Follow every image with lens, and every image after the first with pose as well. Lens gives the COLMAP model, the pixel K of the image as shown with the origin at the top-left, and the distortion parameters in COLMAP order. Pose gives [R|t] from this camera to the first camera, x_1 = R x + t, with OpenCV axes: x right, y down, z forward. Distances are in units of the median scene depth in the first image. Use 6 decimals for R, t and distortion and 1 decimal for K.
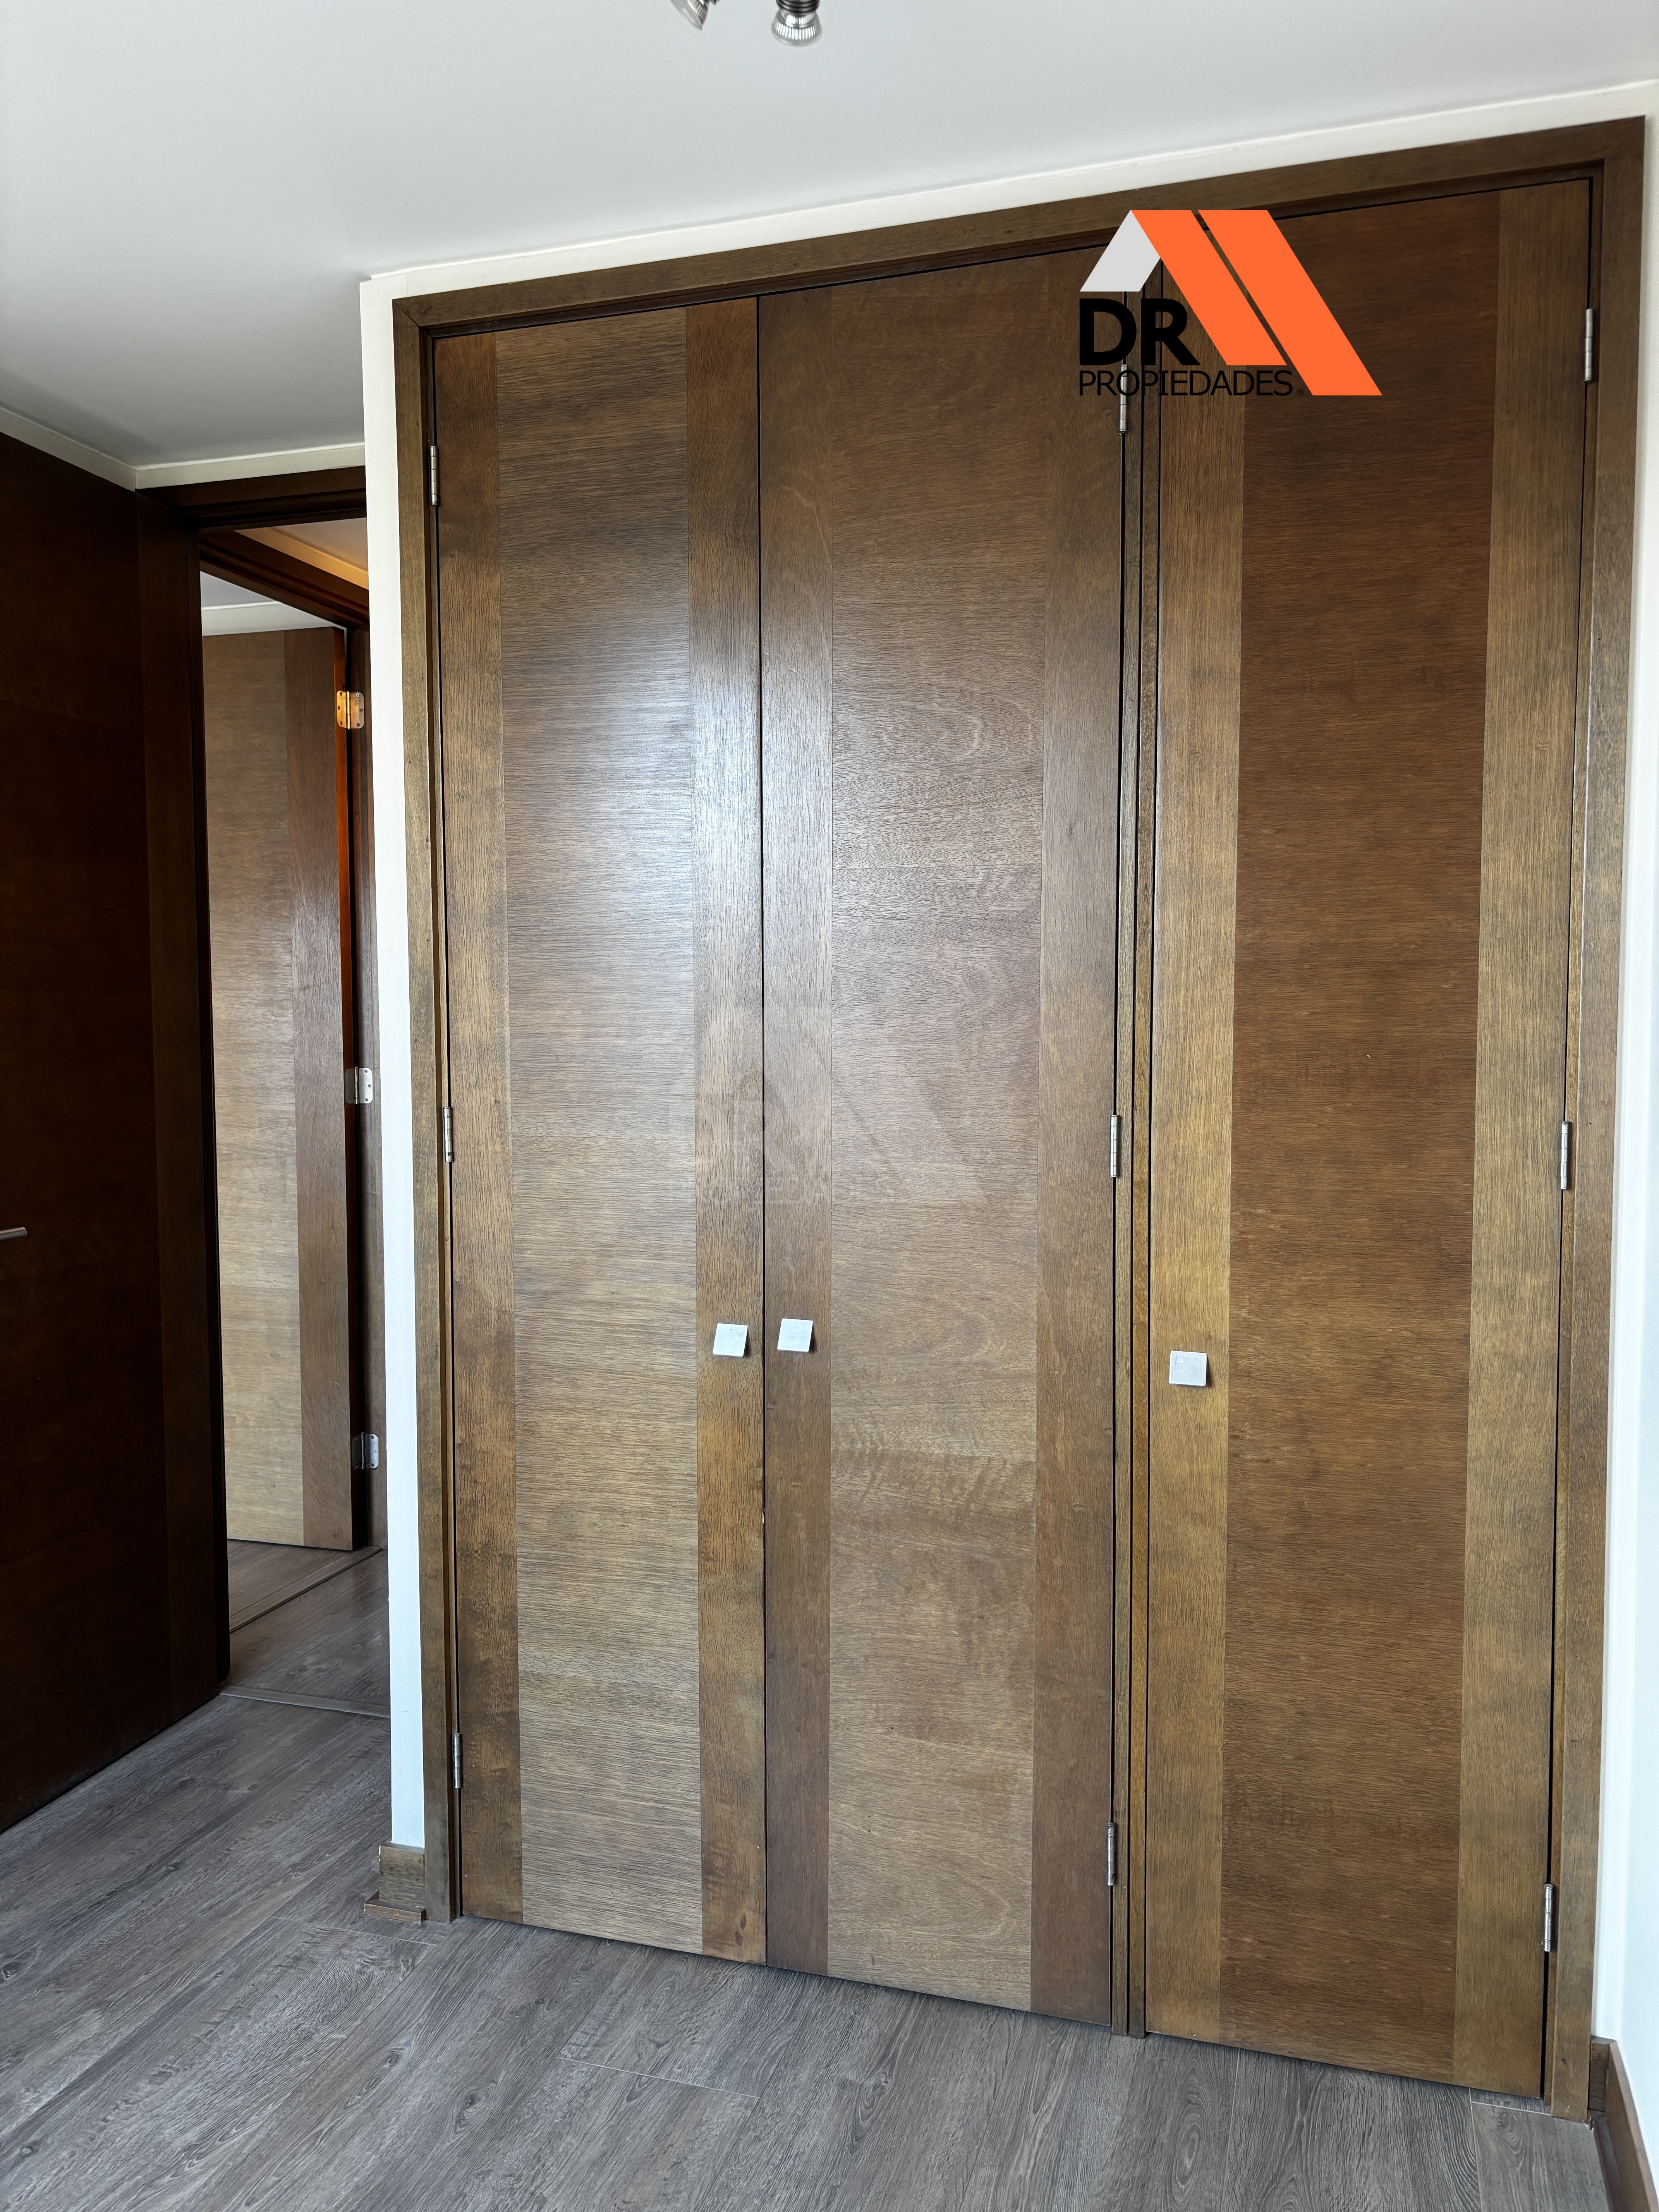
lens RADIAL K [[1613.5, 0, 830.2], [0, 1613.5, 1153.8], [0, 0, 1]] dist [0.007077, -0.000626]
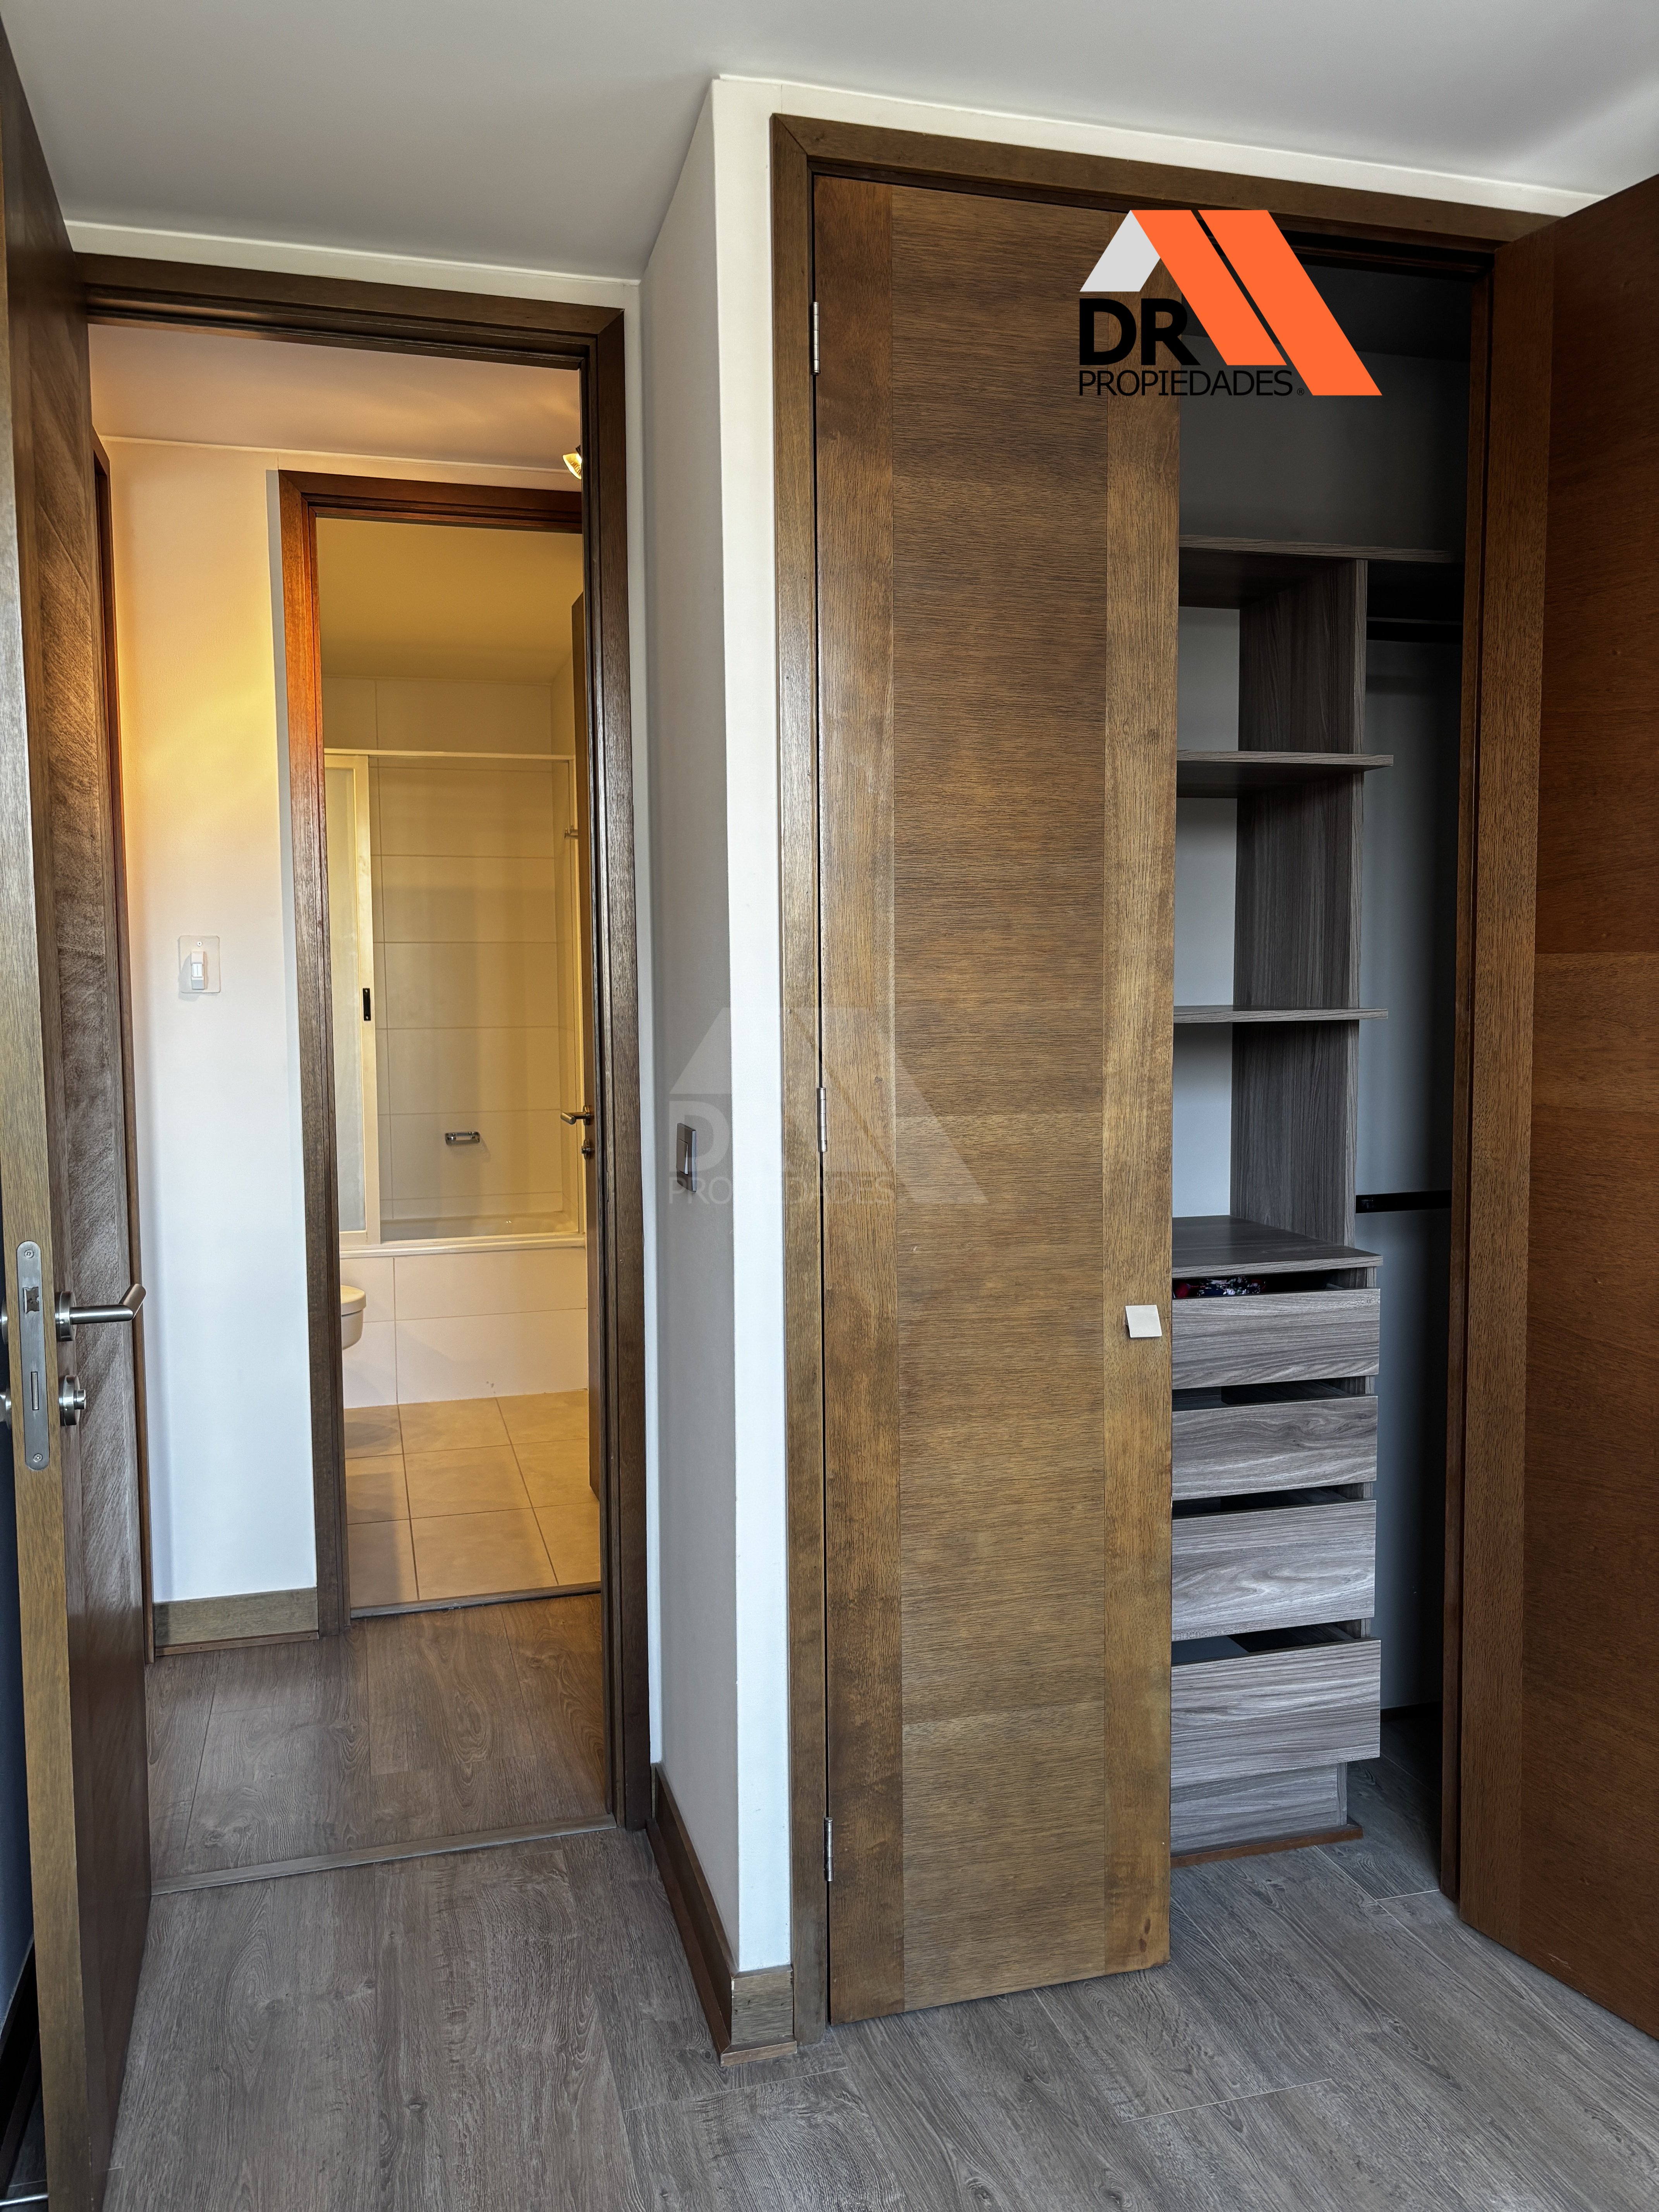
lens RADIAL K [[1671.7, 0, 829.5], [0, 1671.7, 1106.0], [0, 0, 1]] dist [0.029345, -0.037950]
pose [[0.846223, -0.049703, 0.530506, -0.714302], [0.044414, 0.998755, 0.022727, -0.039787], [-0.530975, 0.004329, 0.847377, 0.255271]]
